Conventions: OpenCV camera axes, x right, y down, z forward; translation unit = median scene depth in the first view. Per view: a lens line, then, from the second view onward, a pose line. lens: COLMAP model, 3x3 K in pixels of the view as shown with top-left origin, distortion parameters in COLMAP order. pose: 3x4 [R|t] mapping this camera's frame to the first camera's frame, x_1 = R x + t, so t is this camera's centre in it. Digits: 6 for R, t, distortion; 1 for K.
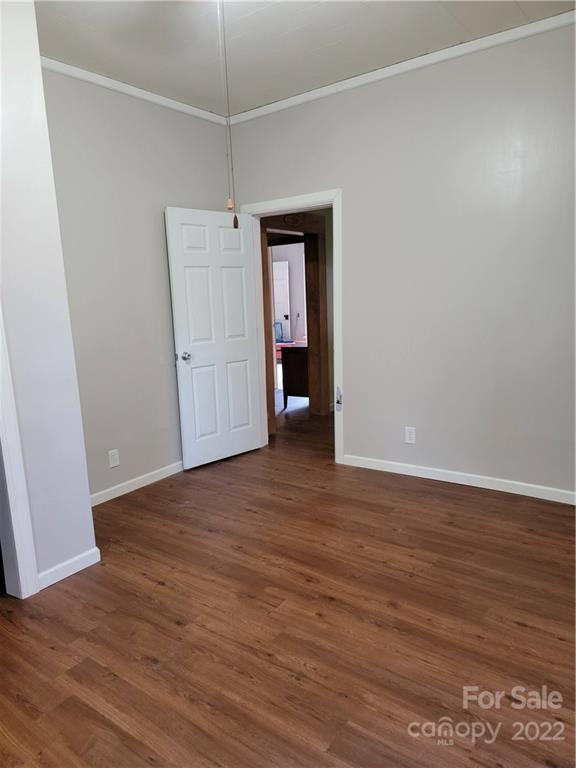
lens RADIAL K [[529.5, 0, 283.1], [0, 529.5, 383.8], [0, 0, 1]] dist [0.085962, -0.056926]
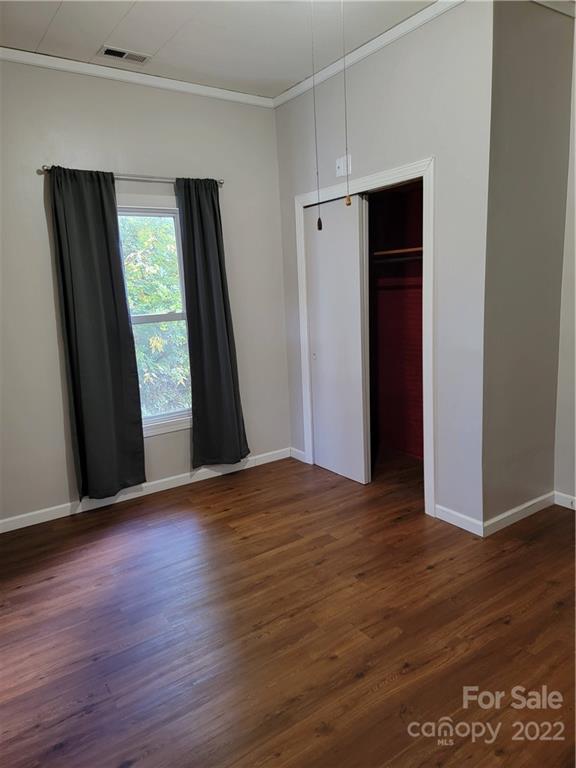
lens RADIAL K [[529.5, 0, 283.1], [0, 529.5, 383.8], [0, 0, 1]] dist [0.085962, -0.056926]
pose [[-0.336885, 0.230025, -0.913015, 0.807628], [-0.089441, 0.957495, 0.274234, -0.242539], [0.937288, 0.174046, -0.301992, 1.112407]]
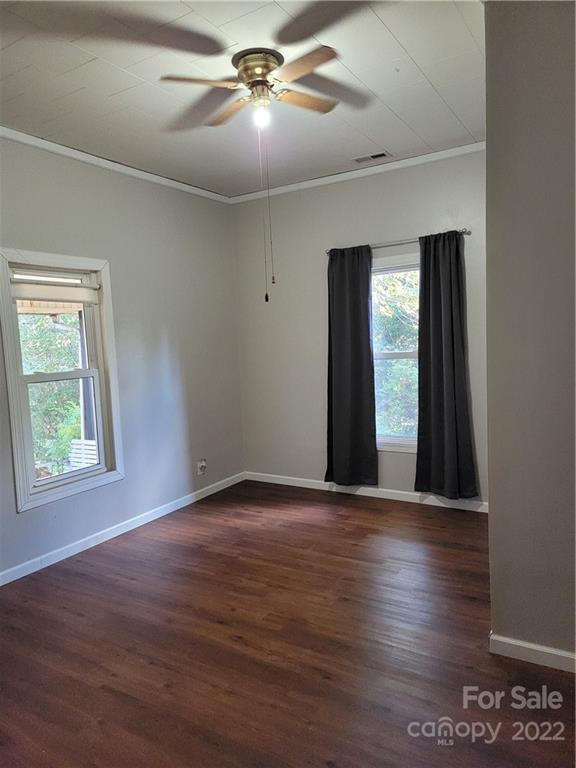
lens RADIAL K [[529.5, 0, 283.1], [0, 529.5, 383.8], [0, 0, 1]] dist [0.085962, -0.056926]
pose [[-0.993287, 0.091131, -0.071240, -0.003995], [0.070290, 0.964657, 0.253962, -0.372431], [0.091866, 0.247250, -0.964587, 2.066419]]
